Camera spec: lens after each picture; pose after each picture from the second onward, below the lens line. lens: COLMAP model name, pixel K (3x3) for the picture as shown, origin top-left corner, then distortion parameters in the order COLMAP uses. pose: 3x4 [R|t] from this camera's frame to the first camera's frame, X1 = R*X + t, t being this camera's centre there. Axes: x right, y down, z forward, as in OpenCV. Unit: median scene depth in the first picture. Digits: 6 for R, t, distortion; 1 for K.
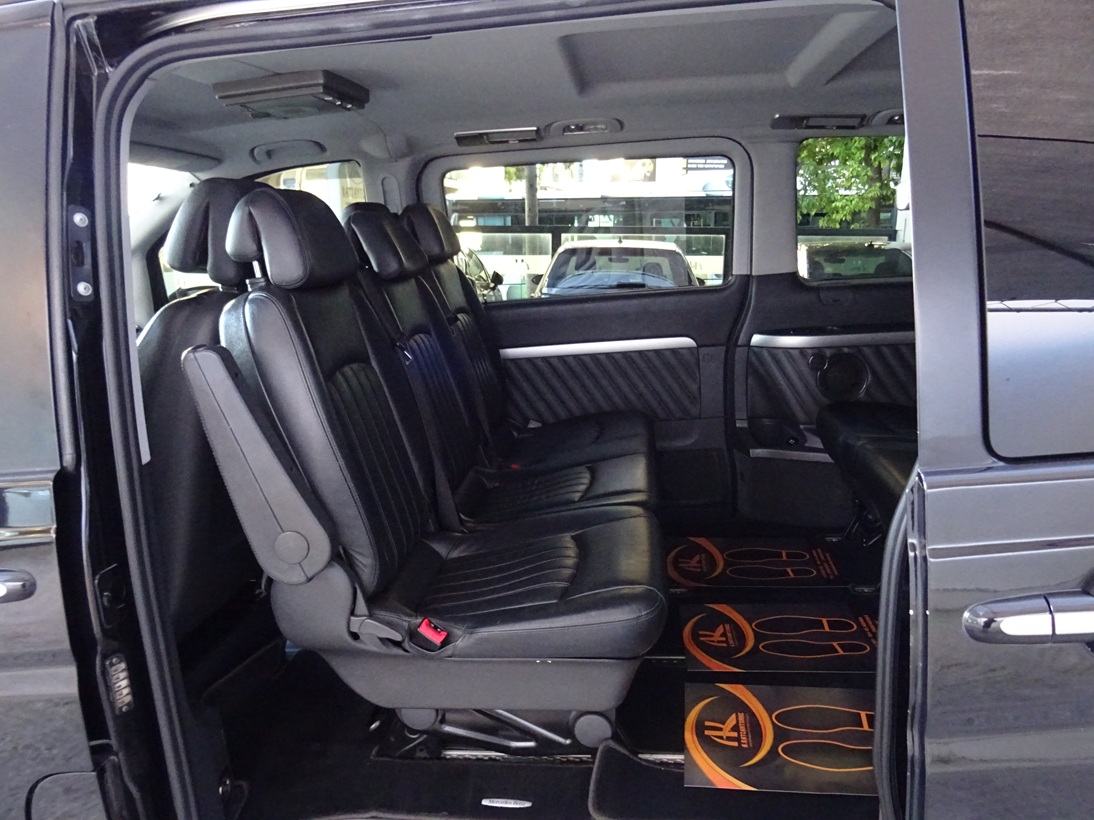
lens RADIAL K [[772.1, 0, 545.2], [0, 772.1, 410.0], [0, 0, 1]] dist [-0.002262, -0.000988]
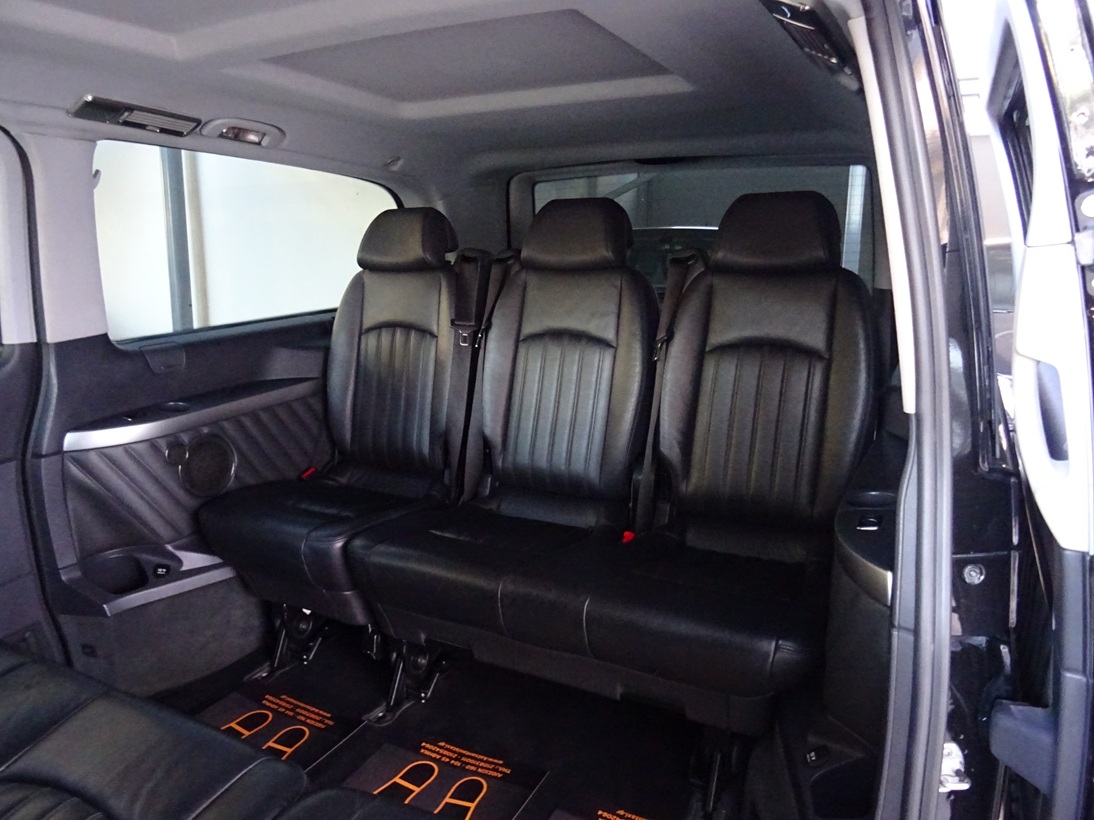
lens RADIAL K [[772.1, 0, 551.7], [0, 772.1, 412.9], [0, 0, 1]] dist [-0.002262, -0.000988]
pose [[0.390075, -0.171176, 0.904732, -0.154616], [0.216027, 0.972157, 0.090793, -0.087669], [-0.895083, 0.160031, 0.416193, 0.375074]]
